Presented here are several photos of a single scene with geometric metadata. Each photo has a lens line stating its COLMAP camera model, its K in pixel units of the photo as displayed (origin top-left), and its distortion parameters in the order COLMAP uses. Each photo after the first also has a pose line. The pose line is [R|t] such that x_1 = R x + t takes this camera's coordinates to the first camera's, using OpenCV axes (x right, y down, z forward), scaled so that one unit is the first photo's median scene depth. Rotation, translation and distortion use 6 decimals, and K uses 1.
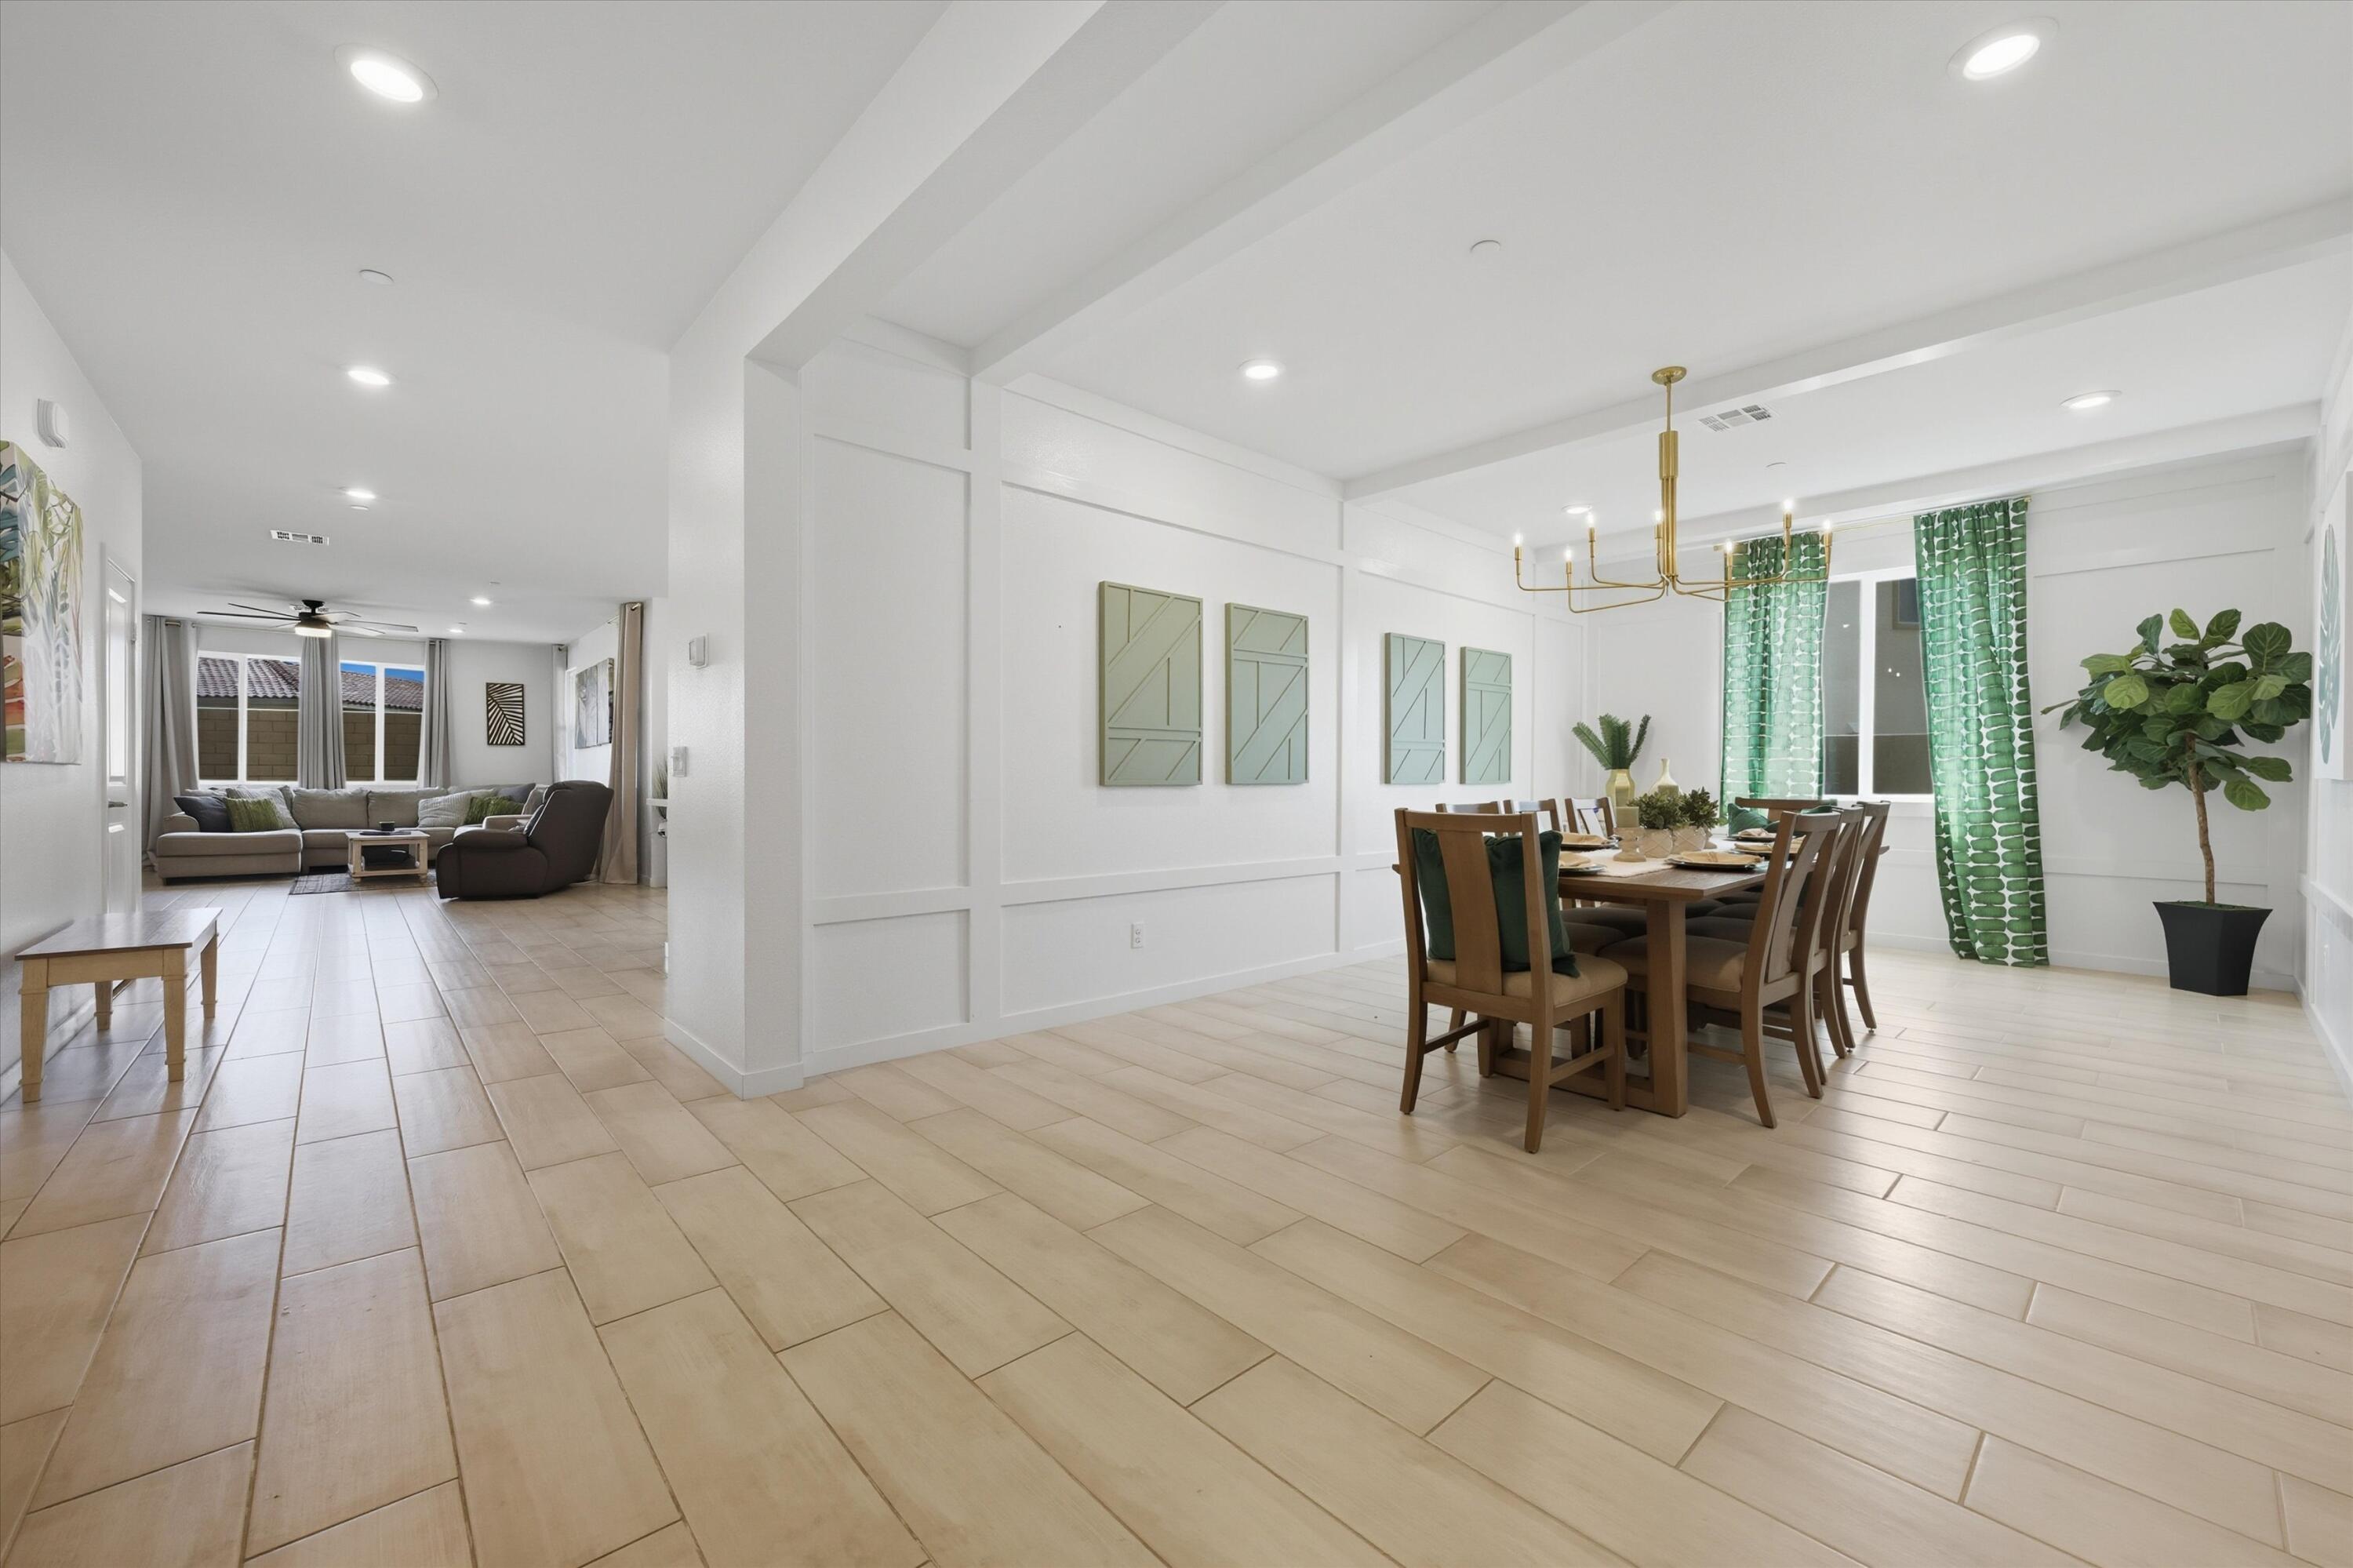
lens RADIAL K [[956.7, 0, 1176.1], [0, 956.7, 790.9], [0, 0, 1]] dist [-0.009626, -0.000169]
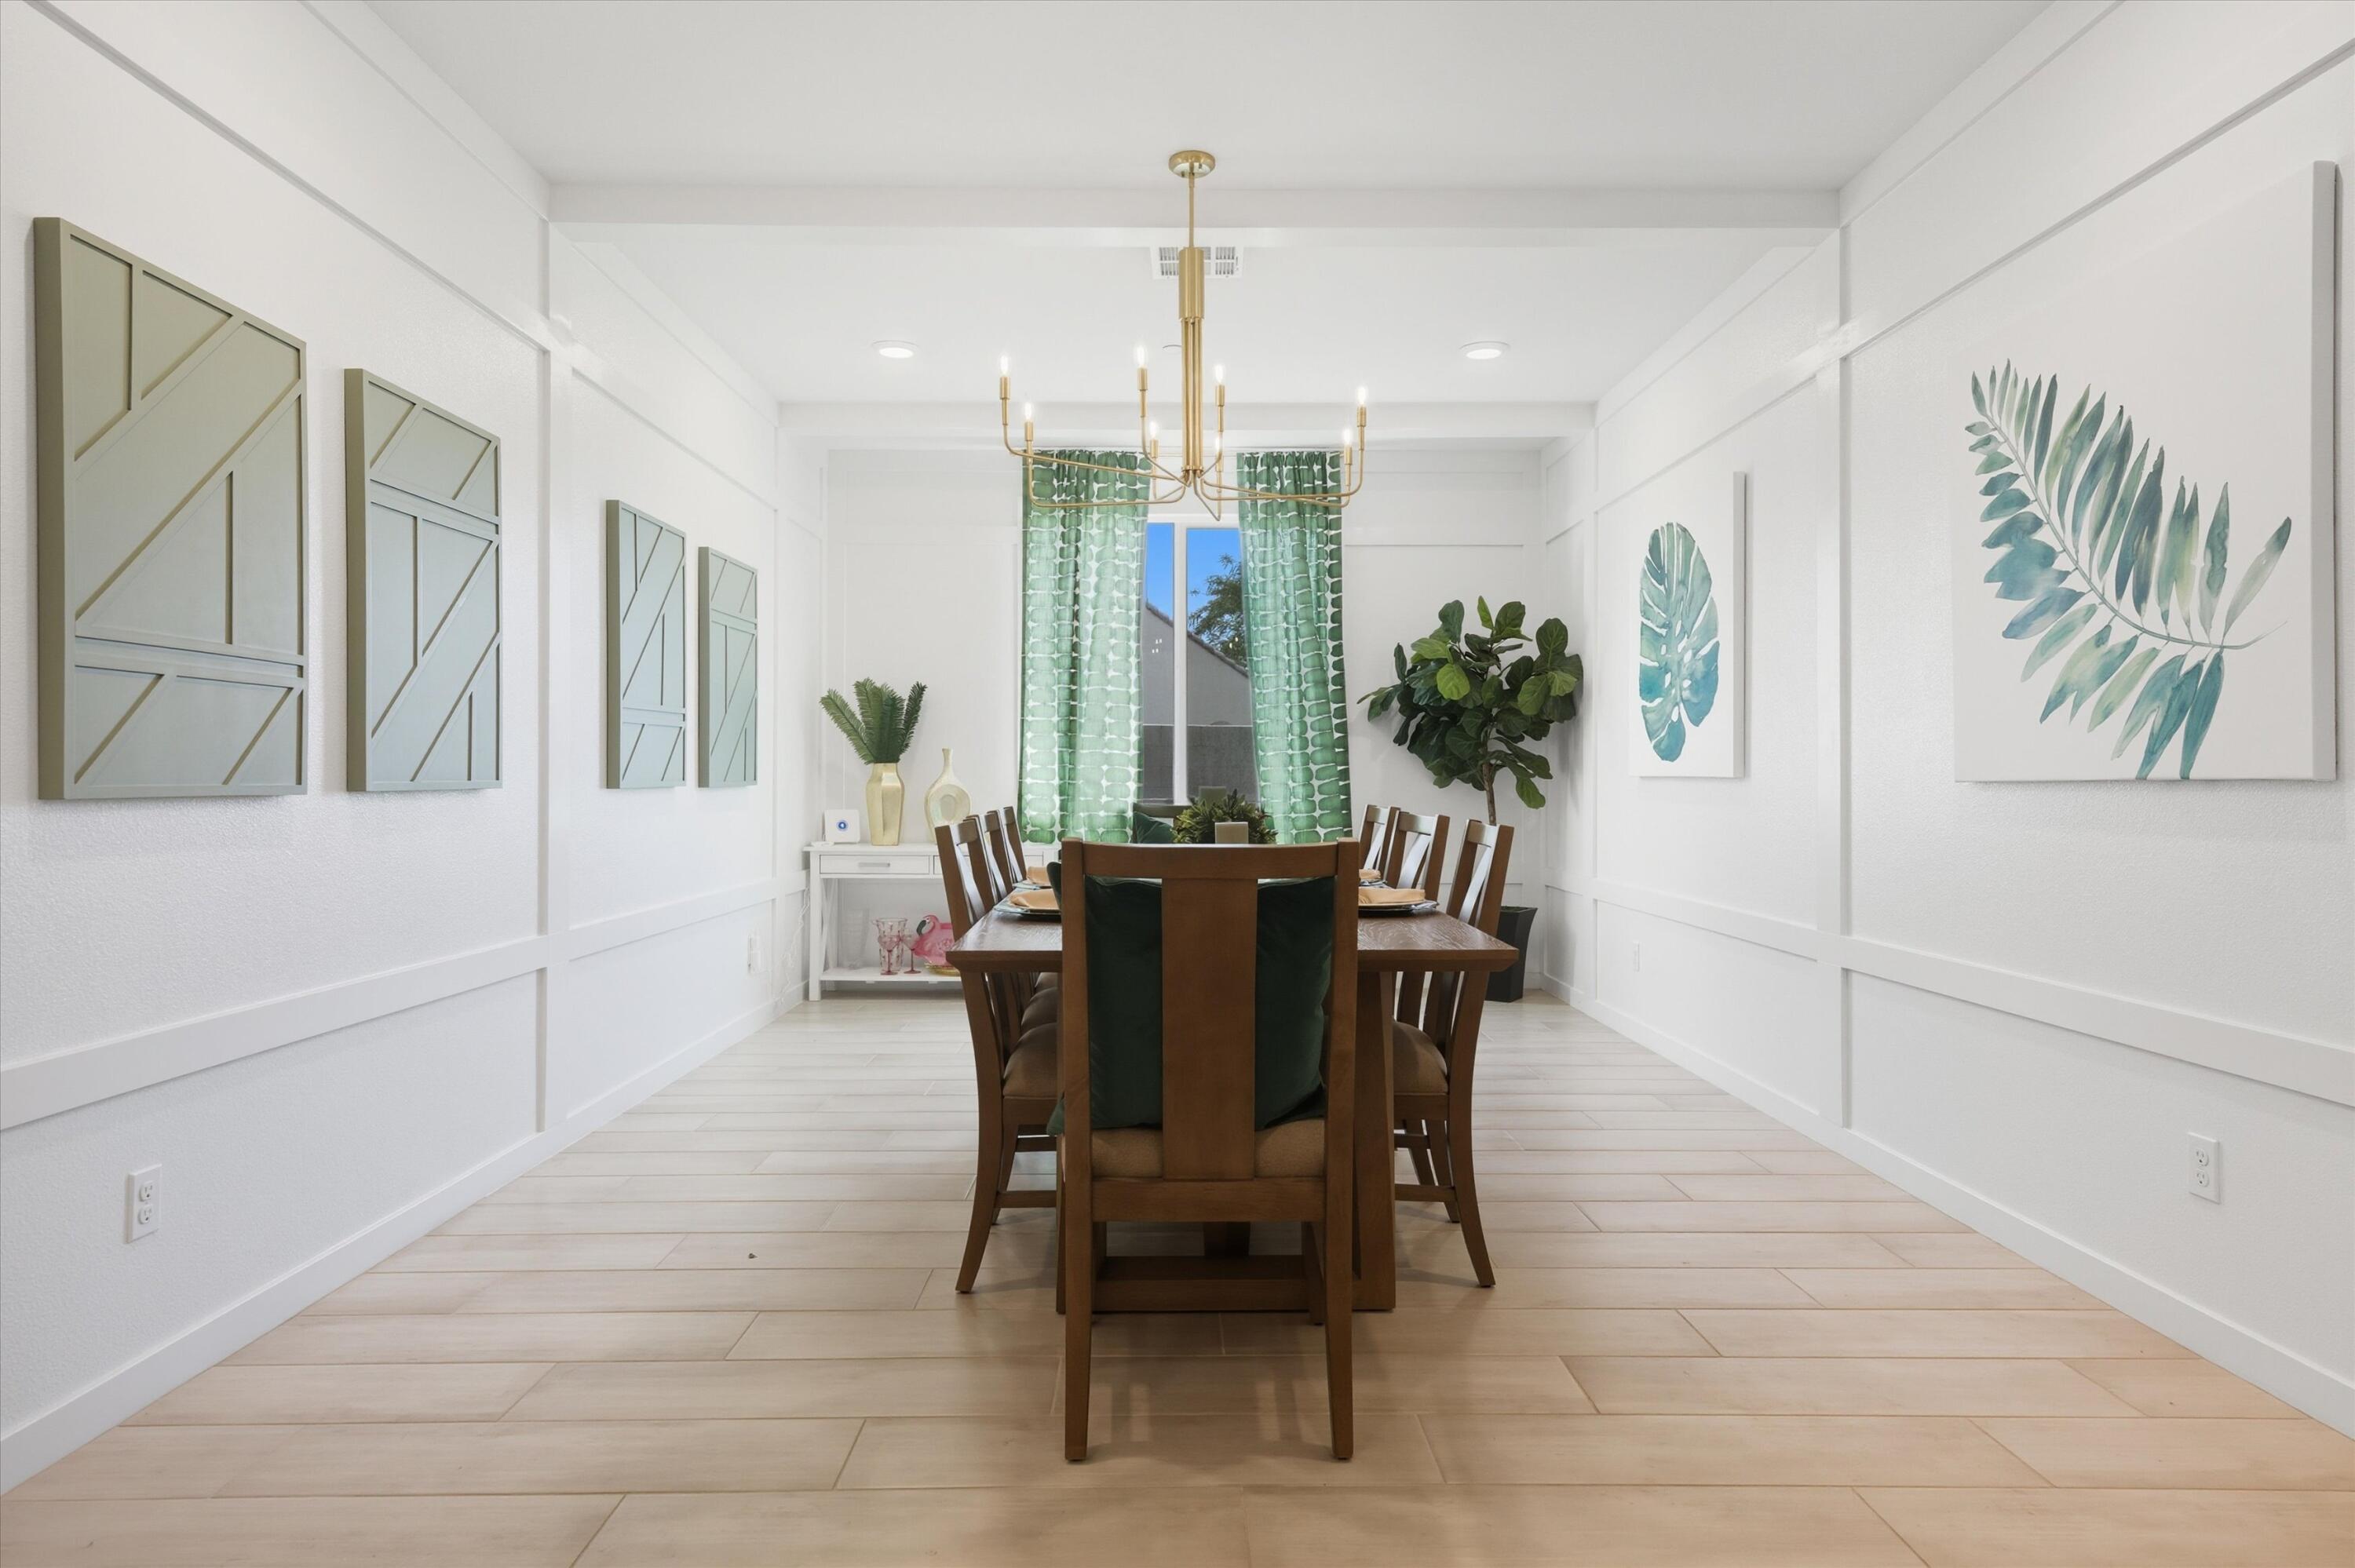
lens RADIAL K [[1382.3, 0, 1178.9], [0, 1382.3, 767.6], [0, 0, 1]] dist [0.024407, -0.002632]
pose [[0.659584, 0.003450, 0.751623, -0.150157], [0.011992, 0.999814, -0.015113, -0.003730], [-0.751535, 0.018982, 0.659420, 0.275963]]
